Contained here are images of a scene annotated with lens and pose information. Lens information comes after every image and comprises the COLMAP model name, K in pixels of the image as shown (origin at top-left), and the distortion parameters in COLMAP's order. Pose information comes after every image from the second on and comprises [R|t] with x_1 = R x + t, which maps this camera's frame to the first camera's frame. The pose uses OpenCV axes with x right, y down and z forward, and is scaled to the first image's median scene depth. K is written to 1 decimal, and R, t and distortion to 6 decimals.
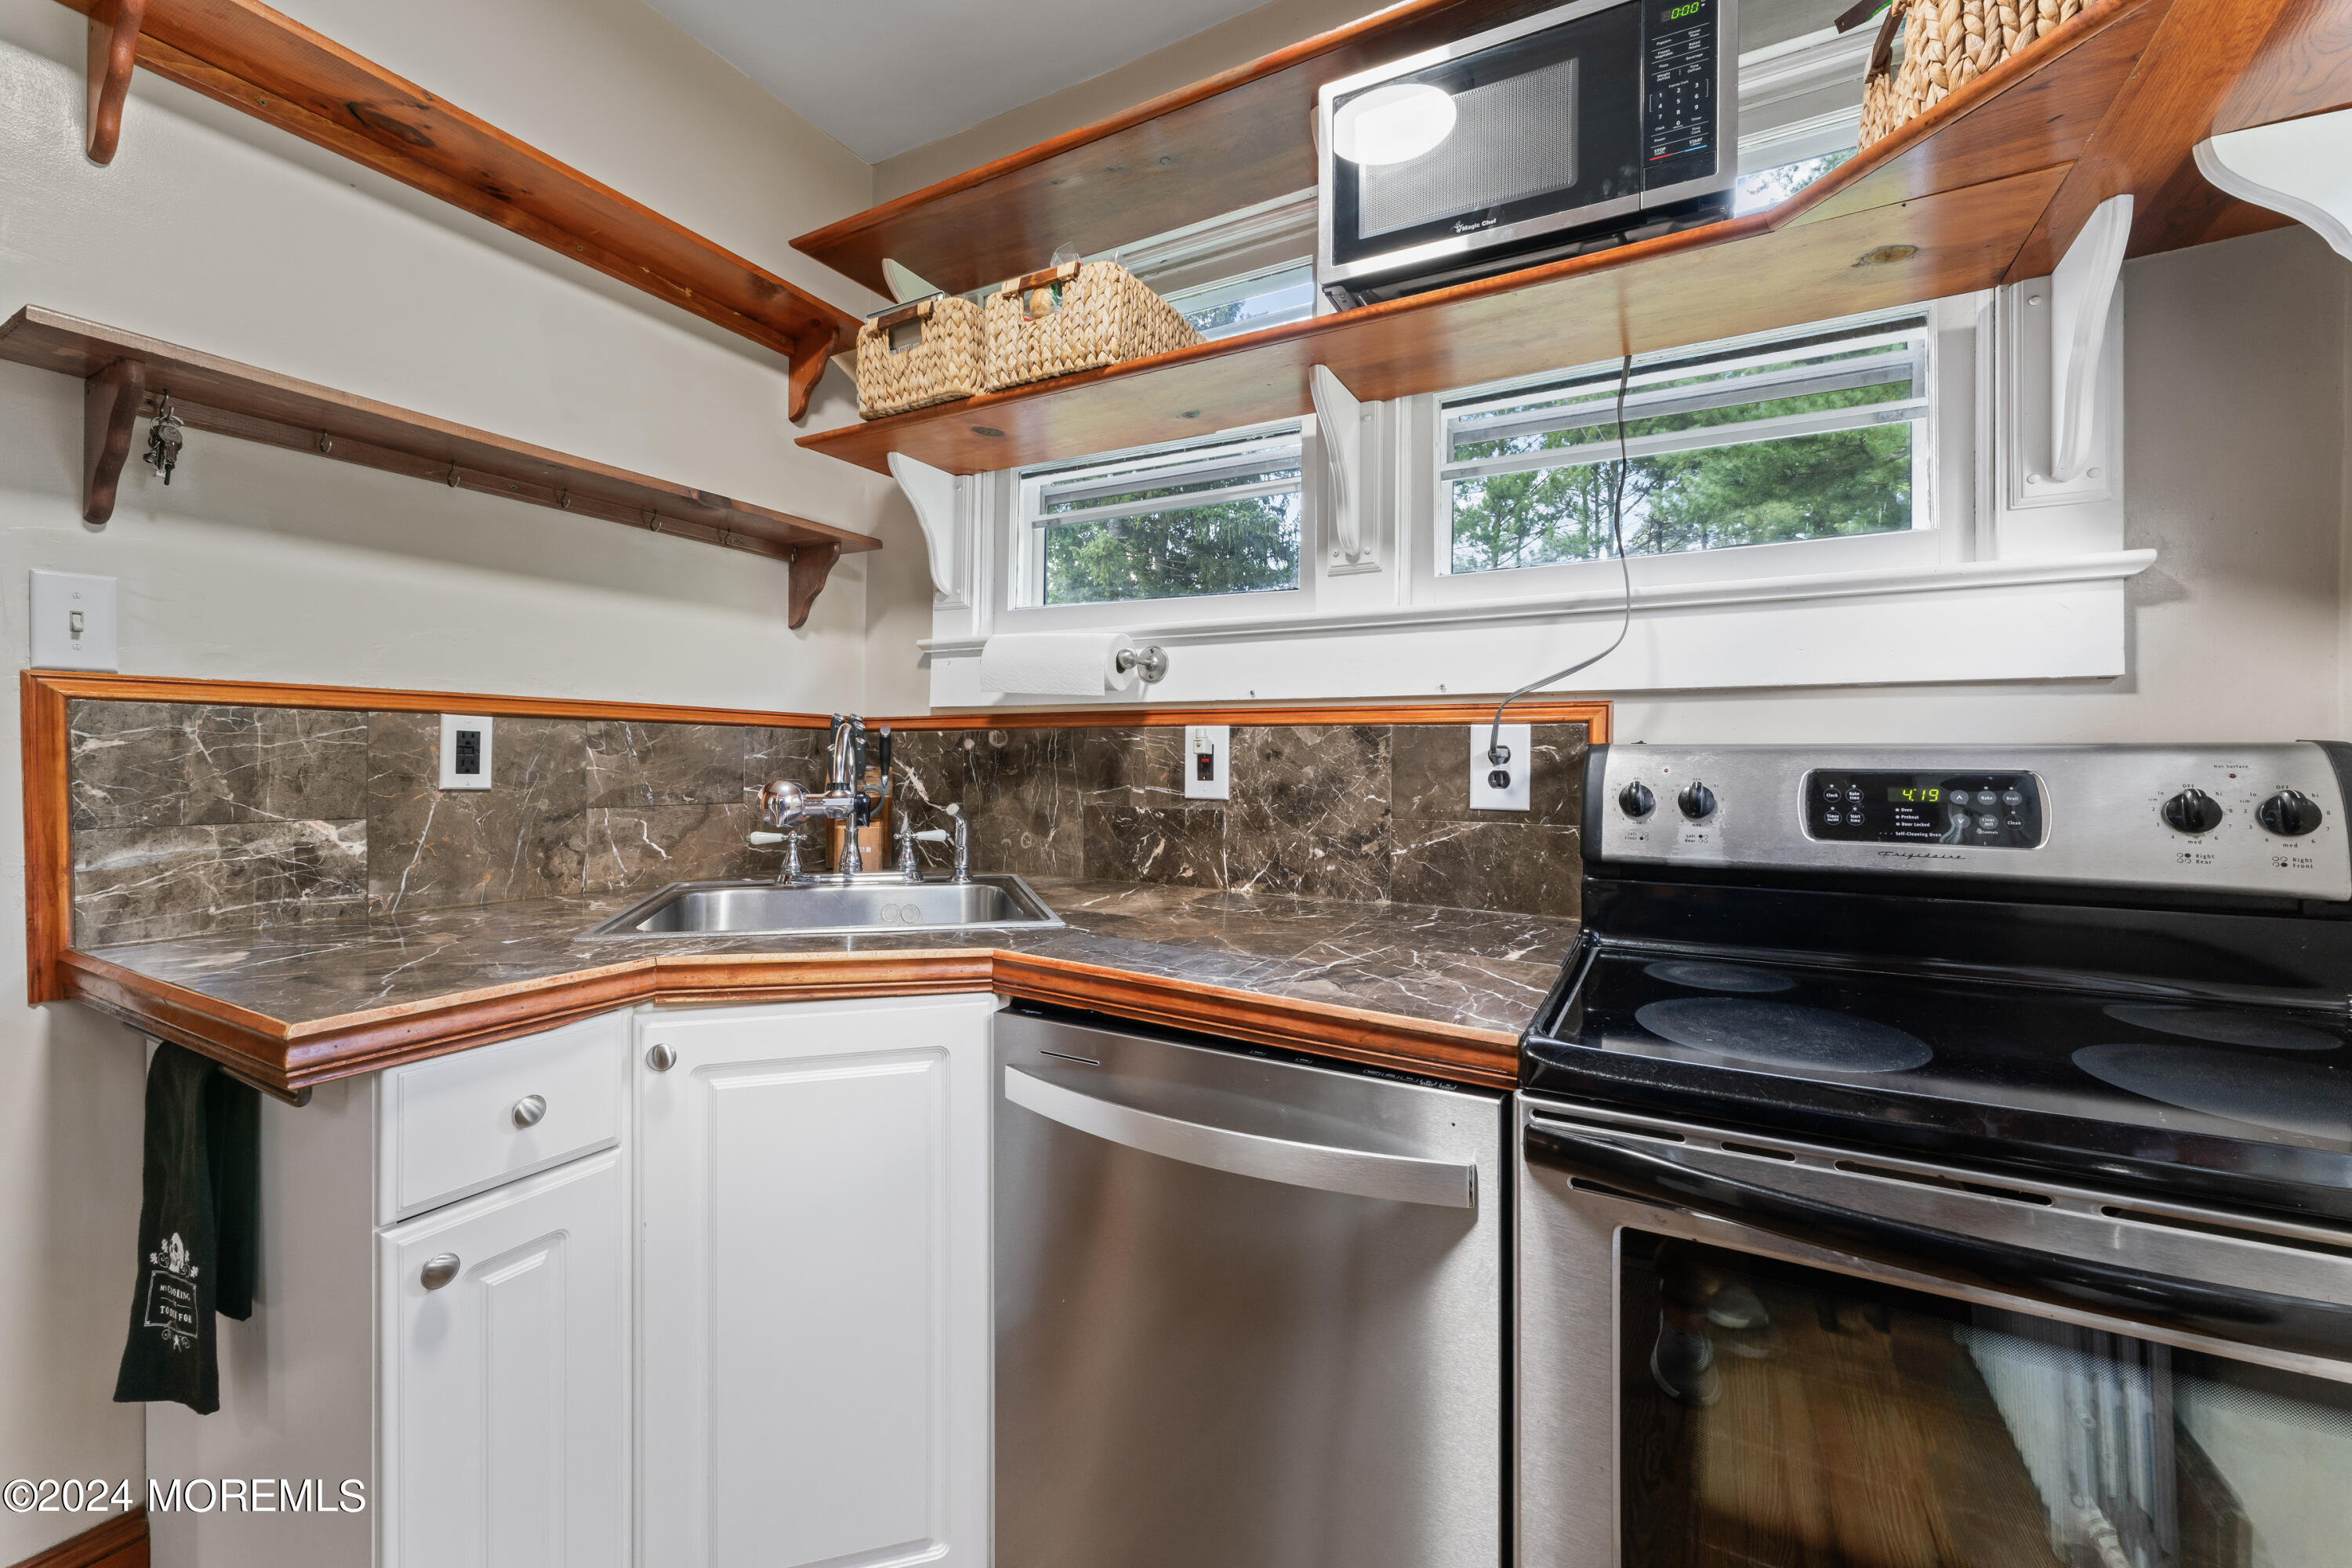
lens RADIAL K [[946.2, 0, 1168.9], [0, 946.2, 759.4], [0, 0, 1]] dist [-0.002545, -0.000246]
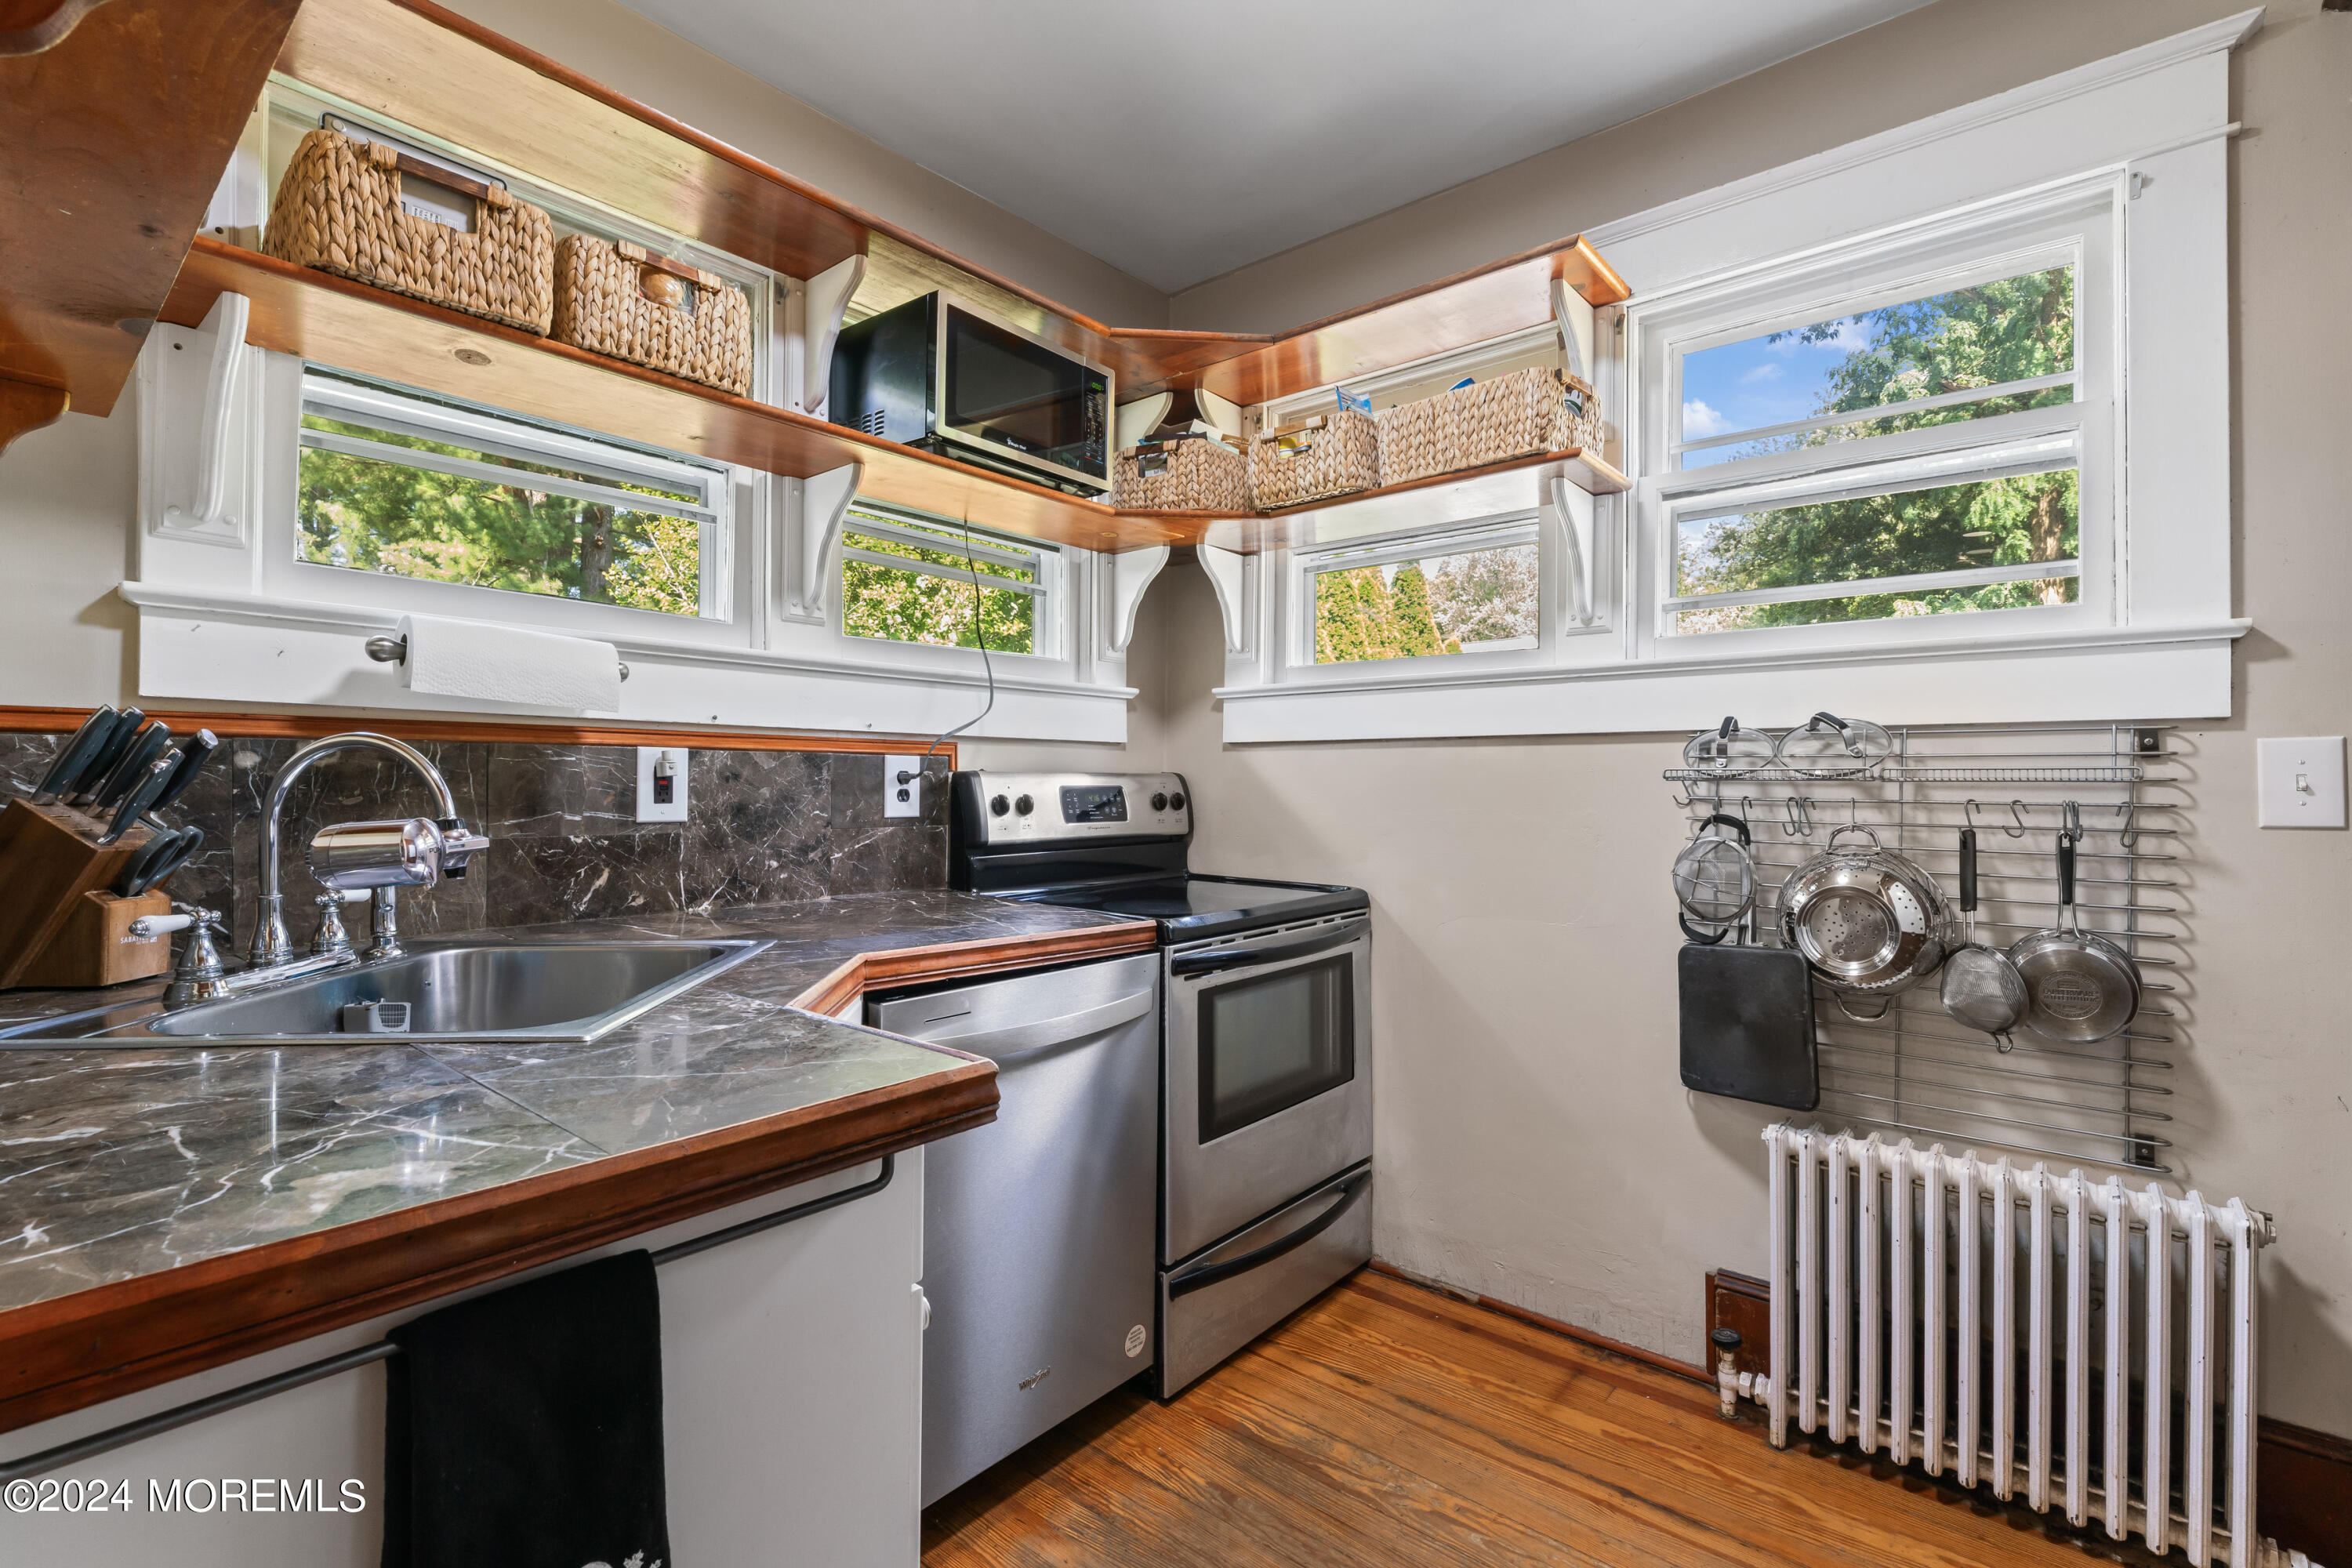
lens RADIAL K [[1053.5, 0, 1171.0], [0, 1053.5, 780.3], [0, 0, 1]] dist [0.001771, 0.000162]
pose [[0.185865, -0.005104, 0.982562, -0.973409], [-0.003022, 0.999979, 0.005767, -0.009678], [-0.982571, -0.004041, 0.185845, 0.294069]]
